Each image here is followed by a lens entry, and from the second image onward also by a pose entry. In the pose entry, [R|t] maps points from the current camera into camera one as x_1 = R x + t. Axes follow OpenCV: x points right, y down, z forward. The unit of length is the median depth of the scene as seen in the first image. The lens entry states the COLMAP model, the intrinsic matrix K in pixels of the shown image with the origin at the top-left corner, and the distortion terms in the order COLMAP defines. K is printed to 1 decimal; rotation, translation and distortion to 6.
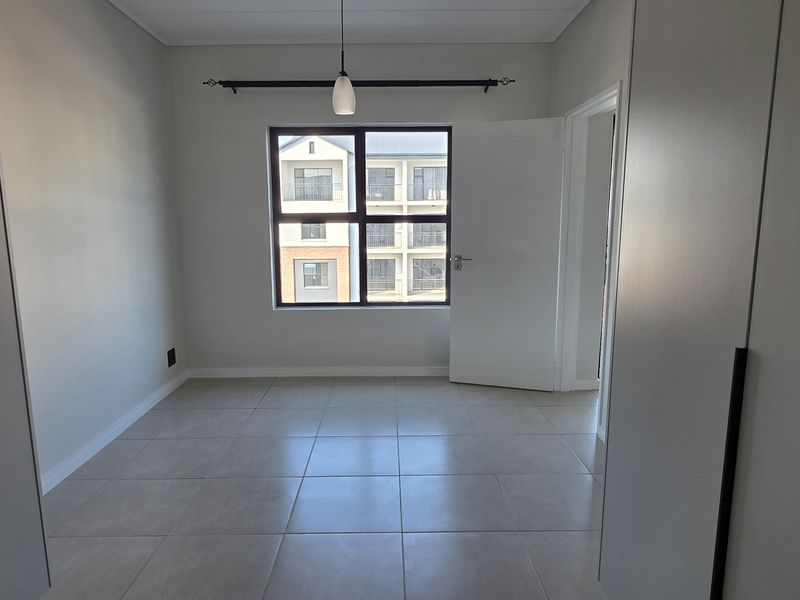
lens RADIAL K [[513.5, 0, 401.2], [0, 513.5, 303.8], [0, 0, 1]] dist [-0.003670, -0.004245]
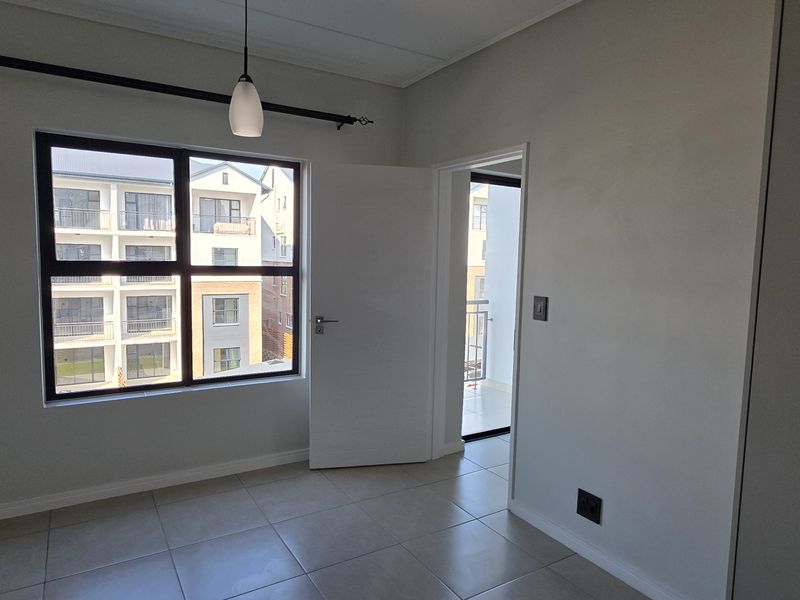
lens RADIAL K [[513.5, 0, 401.2], [0, 513.5, 303.8], [0, 0, 1]] dist [-0.003670, -0.004245]
pose [[0.858350, -0.023533, 0.512524, -0.180436], [0.056319, 0.997233, -0.048533, -0.059320], [-0.509963, 0.070523, 0.857300, 0.192100]]
